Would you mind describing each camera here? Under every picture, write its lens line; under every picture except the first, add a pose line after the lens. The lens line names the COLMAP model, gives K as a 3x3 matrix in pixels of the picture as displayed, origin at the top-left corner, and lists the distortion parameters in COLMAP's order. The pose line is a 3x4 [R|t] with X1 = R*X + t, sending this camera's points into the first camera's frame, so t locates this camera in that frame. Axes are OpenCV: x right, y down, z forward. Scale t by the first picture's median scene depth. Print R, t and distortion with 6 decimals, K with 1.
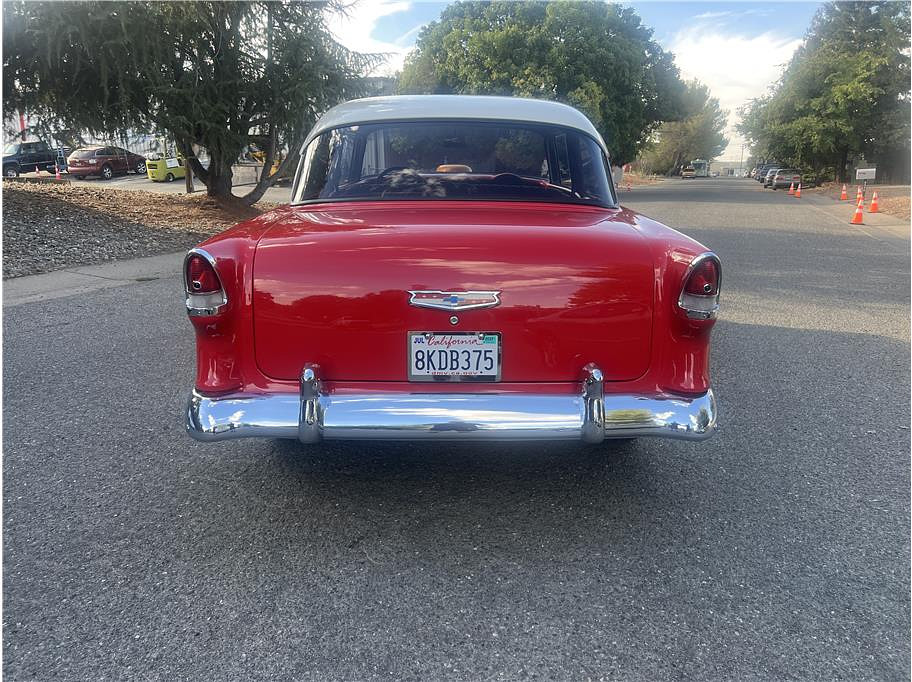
lens RADIAL K [[698.3, 0, 456.9], [0, 698.3, 336.9], [0, 0, 1]] dist [0.033762, -0.016779]
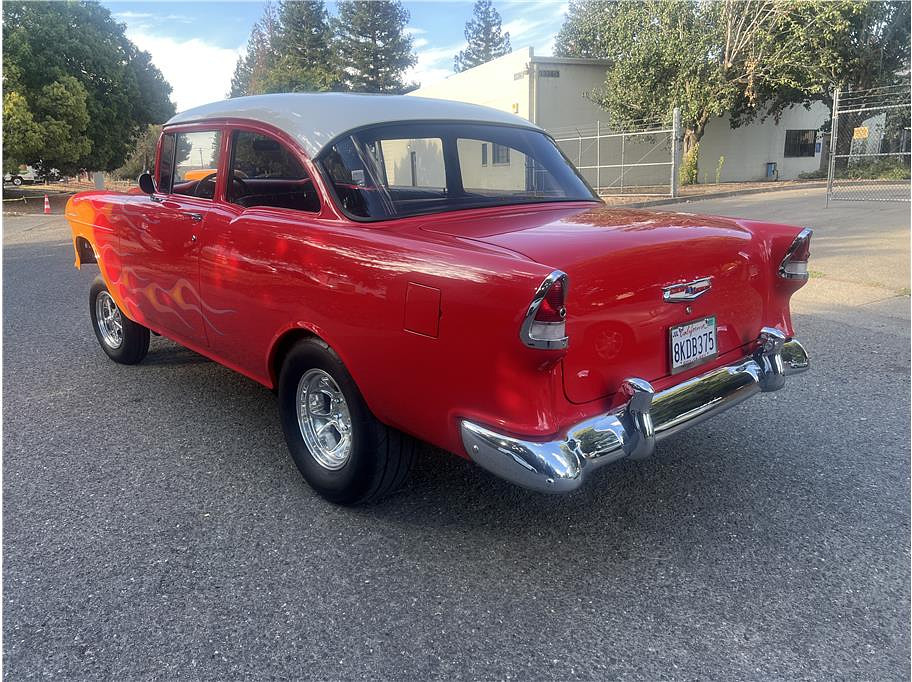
lens RADIAL K [[698.3, 0, 457.9], [0, 698.3, 341.8], [0, 0, 1]] dist [0.033762, -0.016779]
pose [[0.734757, -0.180624, 0.653841, -0.976026], [0.180149, 0.981242, 0.068626, -0.113755], [-0.653972, 0.067365, 0.753514, 0.423527]]
